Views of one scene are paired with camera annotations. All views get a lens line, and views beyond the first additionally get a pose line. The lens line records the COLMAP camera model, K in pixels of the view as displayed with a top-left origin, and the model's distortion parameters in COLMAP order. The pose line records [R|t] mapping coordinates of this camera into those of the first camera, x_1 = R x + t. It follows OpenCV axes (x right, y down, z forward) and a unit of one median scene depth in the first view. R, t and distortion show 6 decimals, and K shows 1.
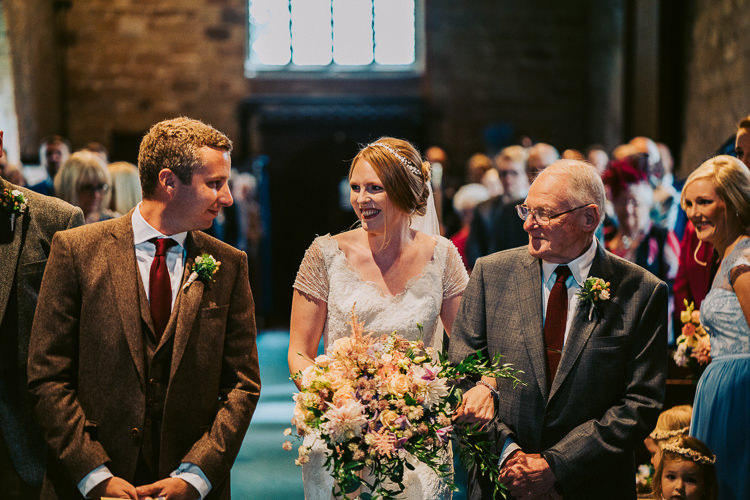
lens RADIAL K [[1850.4, 0, 374.8], [0, 1850.4, 249.8], [0, 0, 1]] dist [0.026400, 0.000000]
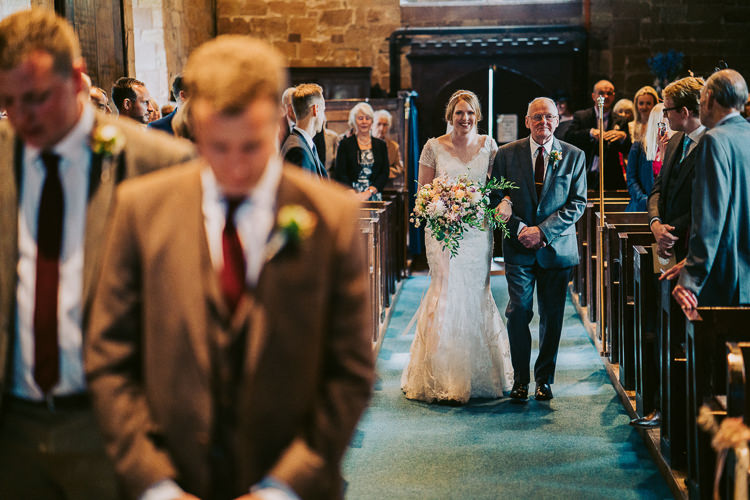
lens RADIAL K [[1850.4, 0, 375.6], [0, 1850.4, 250.0], [0, 0, 1]] dist [0.026400, 0.000000]
pose [[0.996035, -0.008032, -0.088600, 0.012259], [0.011184, 0.999320, 0.035147, -0.009234], [0.088257, -0.035998, 0.995447, 0.217279]]
